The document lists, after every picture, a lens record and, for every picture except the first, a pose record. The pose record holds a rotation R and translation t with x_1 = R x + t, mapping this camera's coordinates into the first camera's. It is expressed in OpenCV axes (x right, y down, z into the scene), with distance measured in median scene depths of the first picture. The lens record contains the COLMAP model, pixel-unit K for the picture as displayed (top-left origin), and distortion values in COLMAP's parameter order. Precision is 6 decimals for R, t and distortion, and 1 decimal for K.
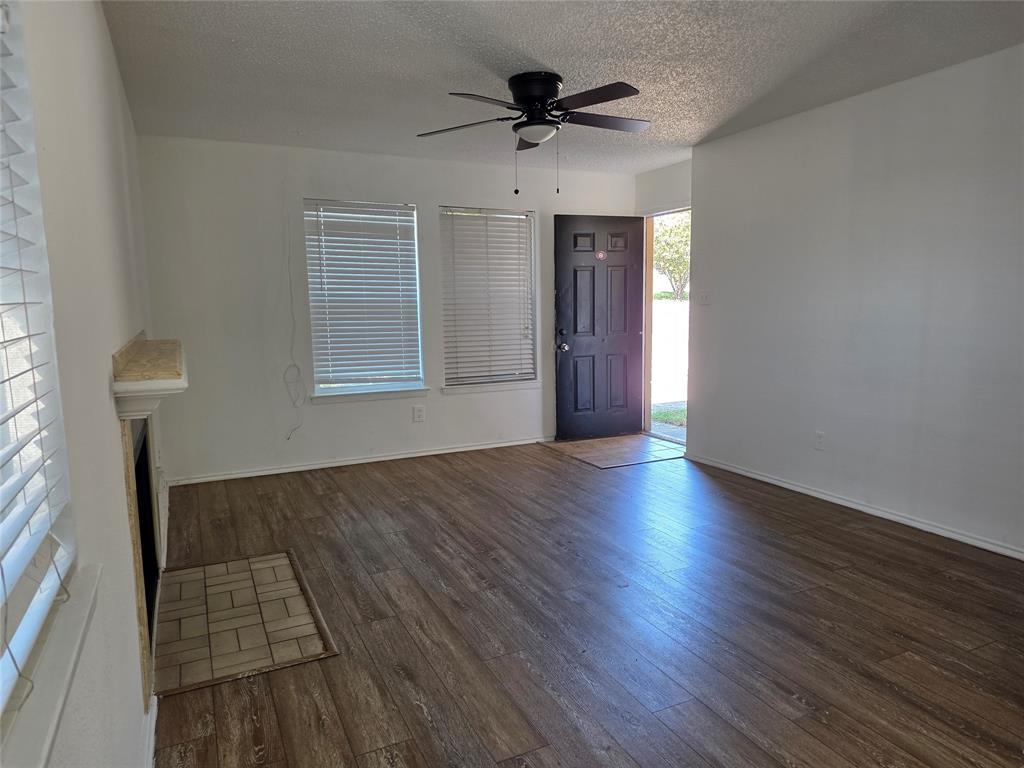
lens RADIAL K [[683.4, 0, 516.6], [0, 683.4, 384.2], [0, 0, 1]] dist [0.006243, -0.008439]
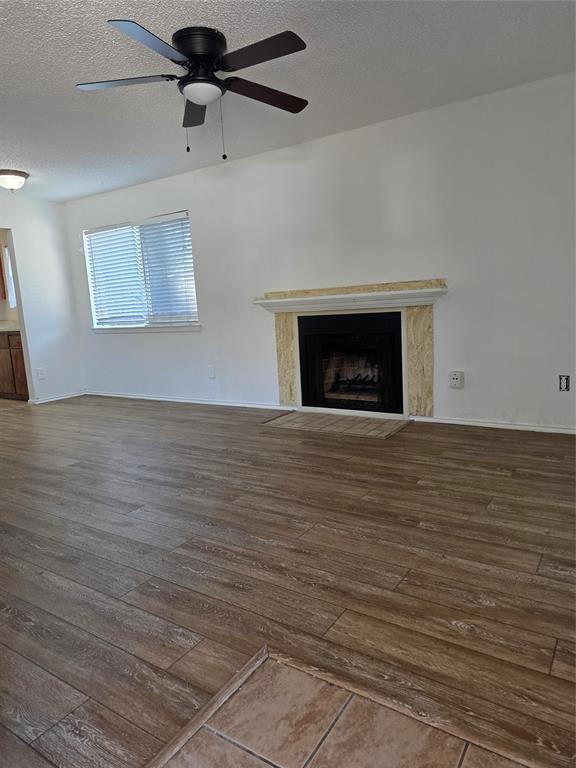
lens RADIAL K [[512.5, 0, 289.7], [0, 512.5, 385.6], [0, 0, 1]] dist [0.006243, -0.008439]
pose [[-0.860331, 0.140923, -0.489869, 0.297130], [0.001035, 0.961506, 0.274782, -0.134307], [0.509735, 0.235897, -0.827359, 1.514862]]
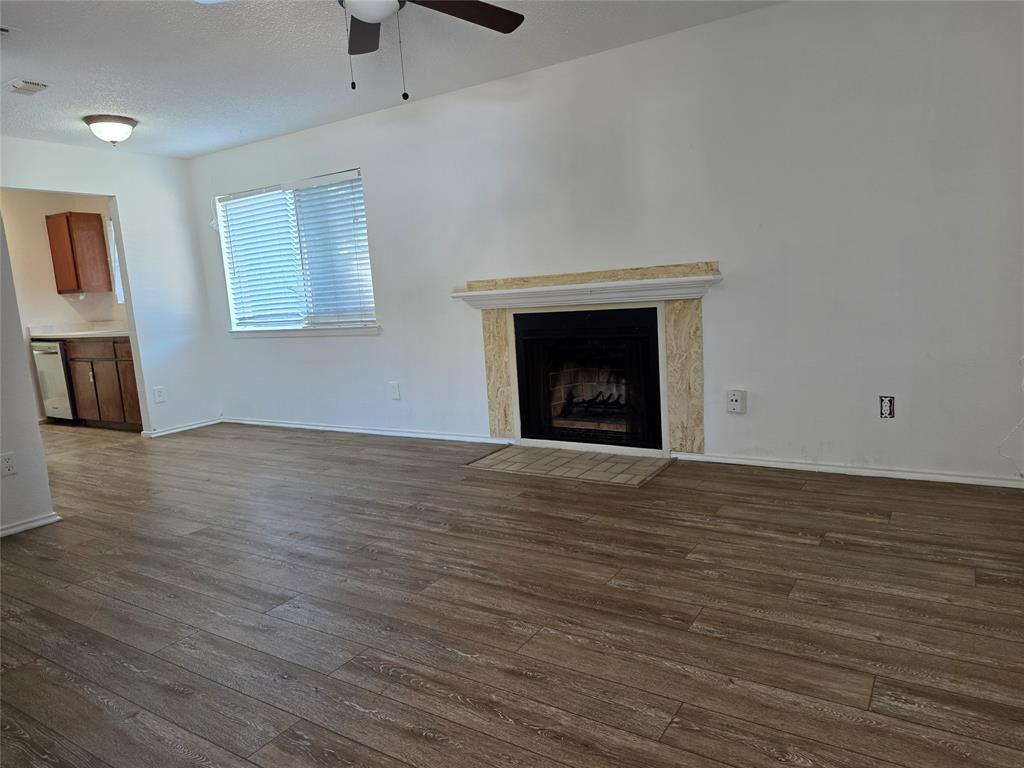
lens RADIAL K [[683.4, 0, 514.3], [0, 683.4, 386.2], [0, 0, 1]] dist [0.006243, -0.008439]
pose [[-0.852205, 0.144917, -0.502738, 0.267962], [0.009857, 0.965153, 0.261501, -0.144010], [0.523115, 0.217897, -0.823937, 1.472810]]
